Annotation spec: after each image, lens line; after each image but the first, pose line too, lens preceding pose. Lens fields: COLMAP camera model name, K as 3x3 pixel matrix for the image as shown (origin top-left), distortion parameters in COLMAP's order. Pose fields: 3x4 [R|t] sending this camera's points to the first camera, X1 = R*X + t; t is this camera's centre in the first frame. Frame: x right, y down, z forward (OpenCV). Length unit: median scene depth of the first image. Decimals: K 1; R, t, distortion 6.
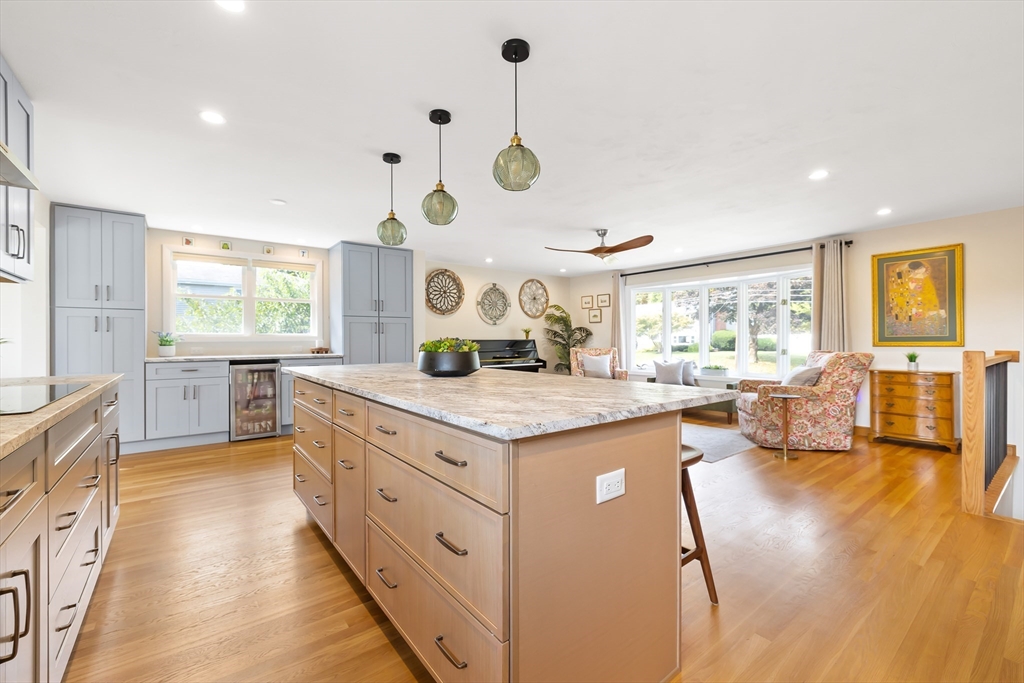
lens RADIAL K [[431.7, 0, 509.7], [0, 431.7, 341.9], [0, 0, 1]] dist [0.001597, 0.000049]
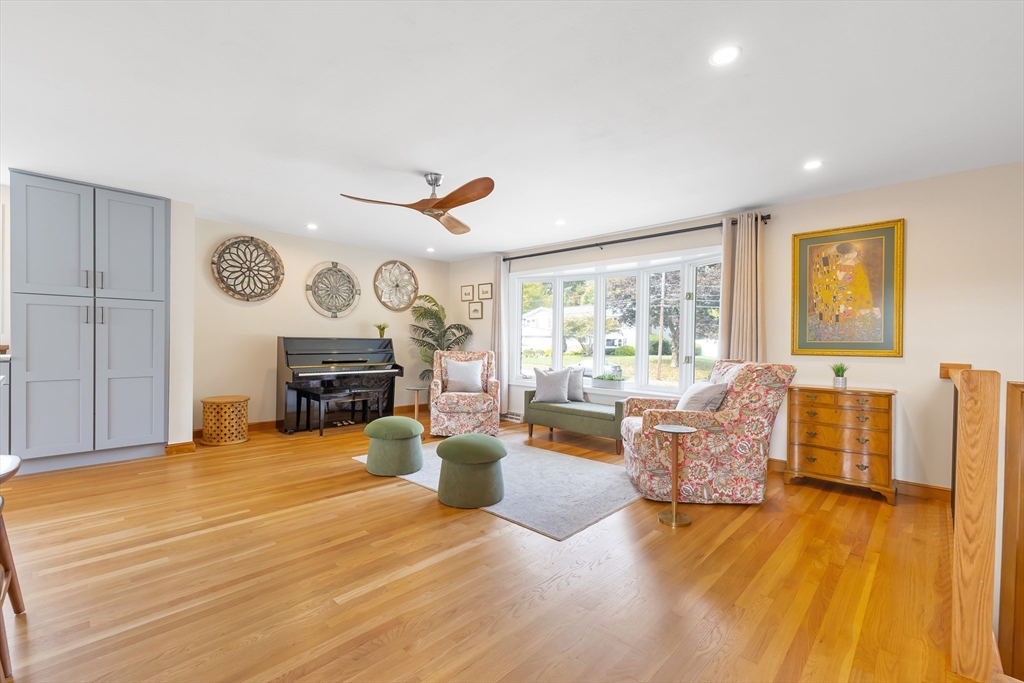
lens RADIAL K [[440.8, 0, 511.8], [0, 440.8, 346.0], [0, 0, 1]] dist [0.001275, -0.000013]
pose [[0.988460, 0.016049, 0.150632, 0.235920], [-0.017125, 0.999836, 0.005853, -0.001084], [-0.150514, -0.008365, 0.988573, 0.306435]]
